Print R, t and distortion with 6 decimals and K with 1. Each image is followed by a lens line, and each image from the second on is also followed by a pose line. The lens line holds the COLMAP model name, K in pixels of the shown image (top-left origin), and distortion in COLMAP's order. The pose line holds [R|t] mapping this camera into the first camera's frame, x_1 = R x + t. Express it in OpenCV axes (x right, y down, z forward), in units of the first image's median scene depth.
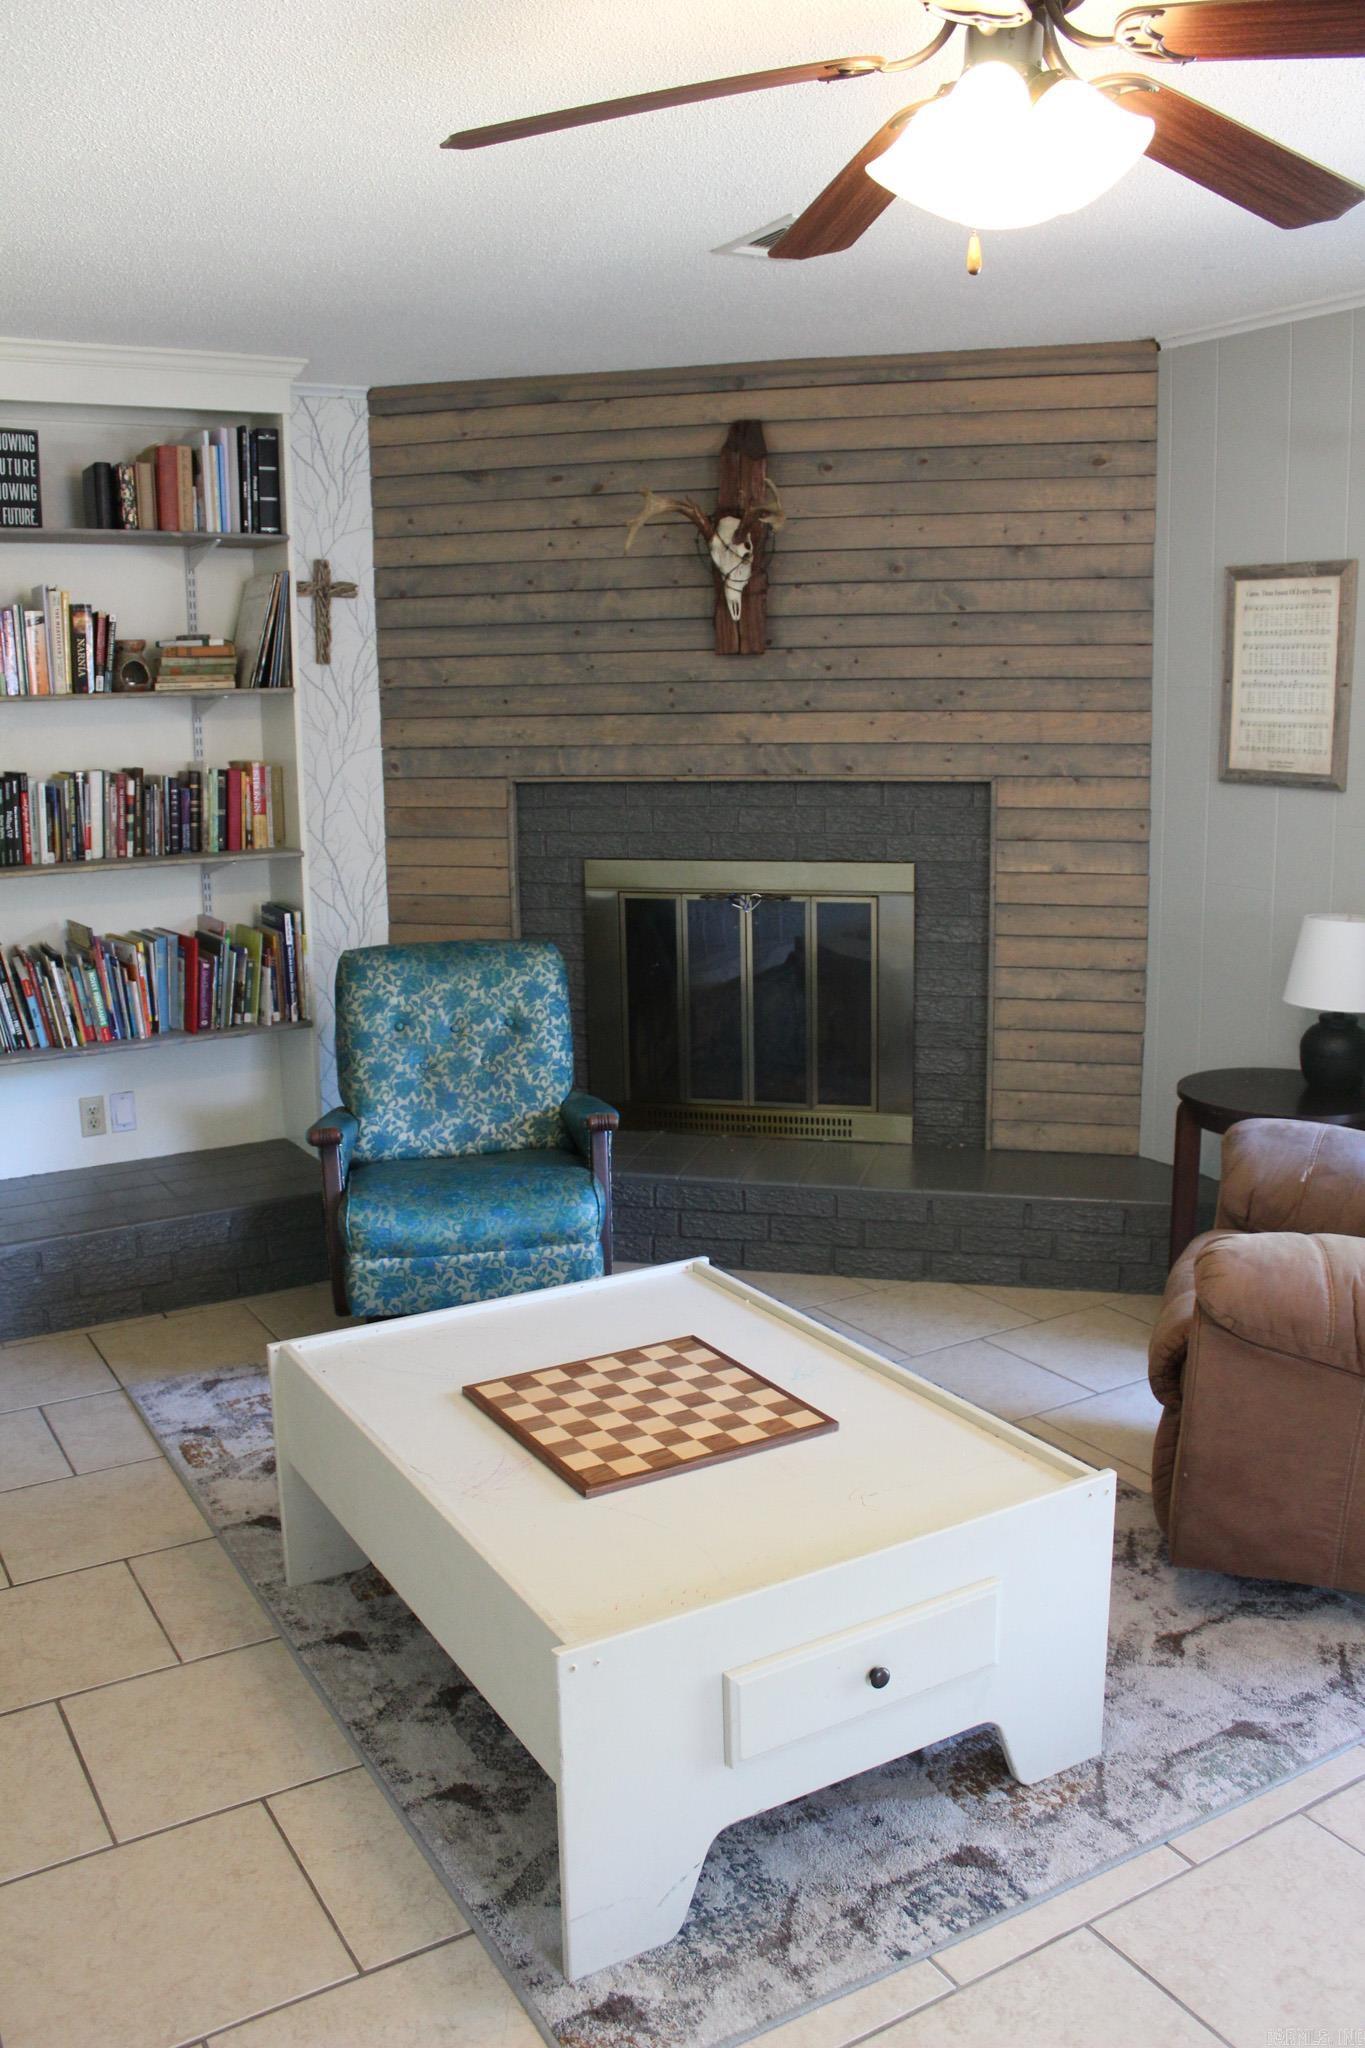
lens RADIAL K [[1694.6, 0, 682.5], [0, 1694.6, 1024.0], [0, 0, 1]] dist [-0.168195, 0.143881]
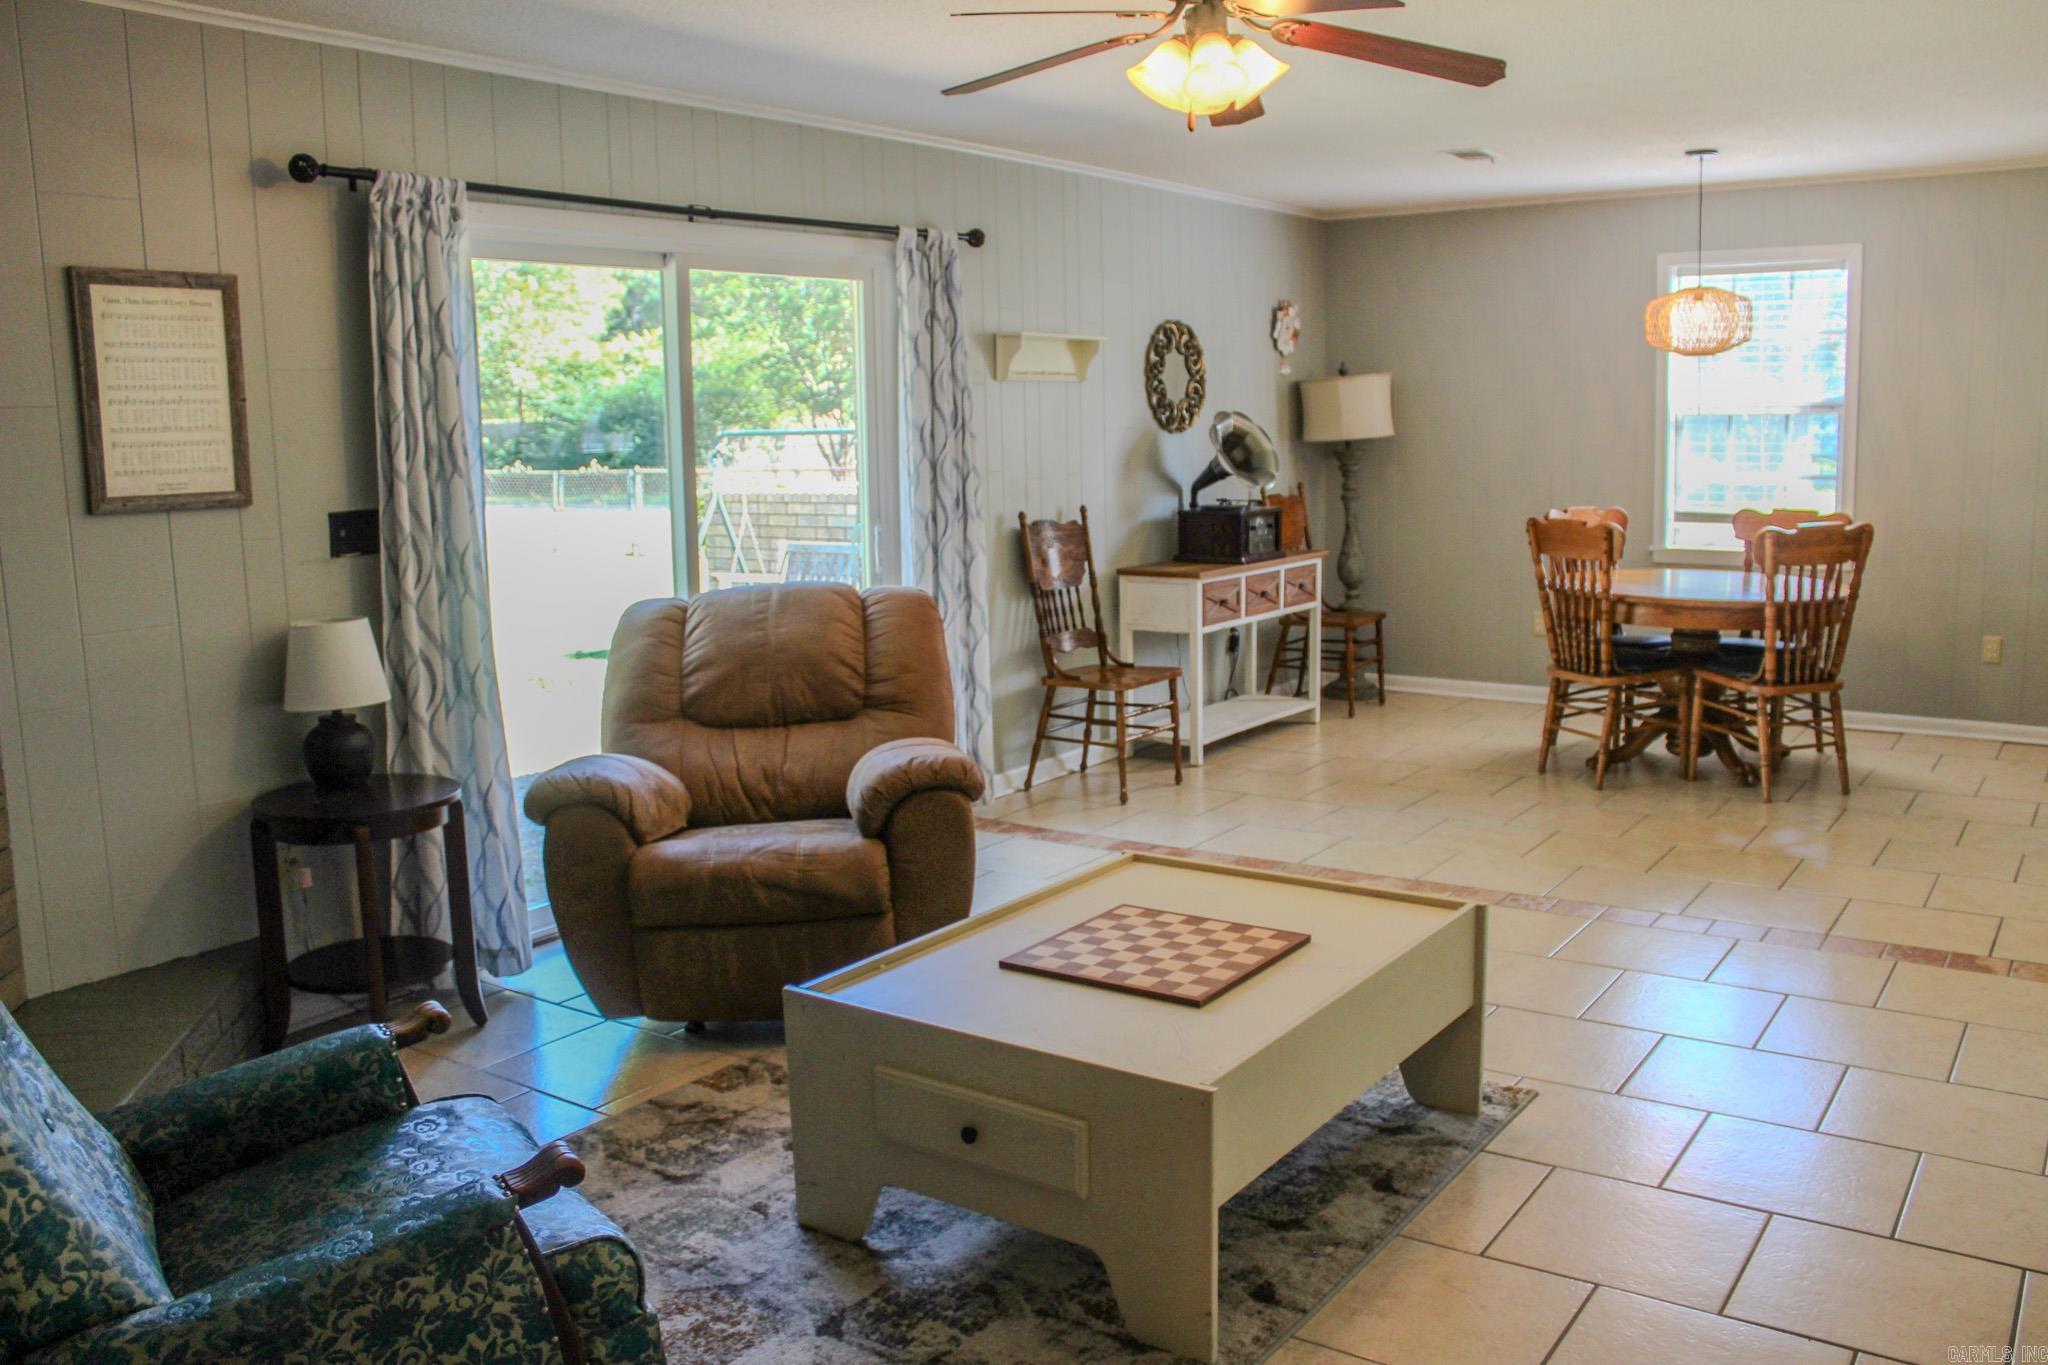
lens RADIAL K [[1694.6, 0, 1024.0], [0, 1694.6, 682.5], [0, 0, 1]] dist [-0.168195, 0.143881]
pose [[-0.402256, -0.124007, 0.907090, -0.682724], [0.202308, 0.954252, 0.220169, -0.158054], [-0.892895, 0.272076, -0.358766, 0.939179]]
